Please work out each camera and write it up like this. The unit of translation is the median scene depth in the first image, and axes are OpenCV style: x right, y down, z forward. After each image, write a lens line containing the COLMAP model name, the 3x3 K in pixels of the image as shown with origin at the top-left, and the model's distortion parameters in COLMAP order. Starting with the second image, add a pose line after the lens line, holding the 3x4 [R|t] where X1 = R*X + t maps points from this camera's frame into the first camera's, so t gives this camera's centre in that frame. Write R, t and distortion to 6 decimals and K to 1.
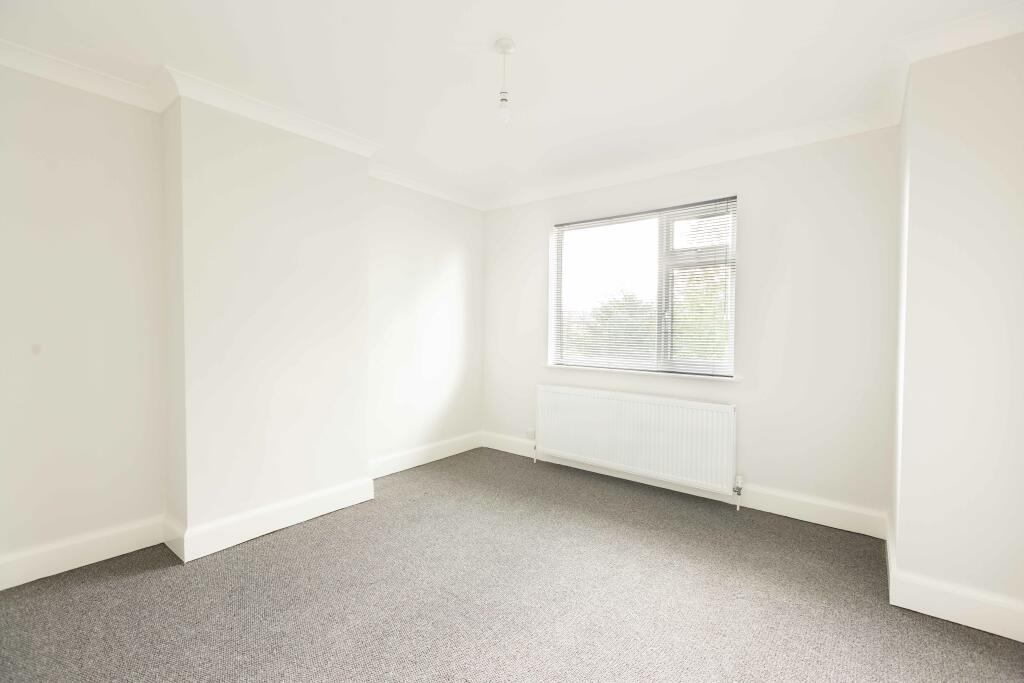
lens RADIAL K [[458.0, 0, 512.2], [0, 458.0, 340.8], [0, 0, 1]] dist [-0.002473, -0.000574]
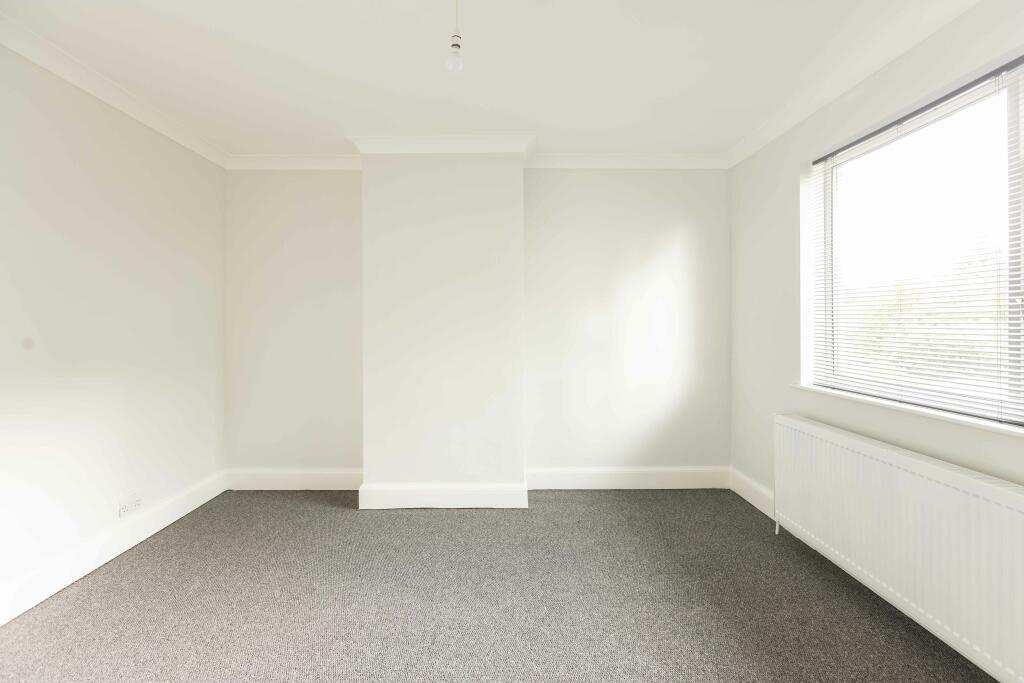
lens RADIAL K [[458.0, 0, 506.4], [0, 458.0, 332.0], [0, 0, 1]] dist [-0.002473, -0.000574]
pose [[0.614374, 0.001579, -0.789014, 0.453303], [-0.014734, 0.999847, -0.009472, -0.013384], [0.788878, 0.017444, 0.614303, 0.404930]]
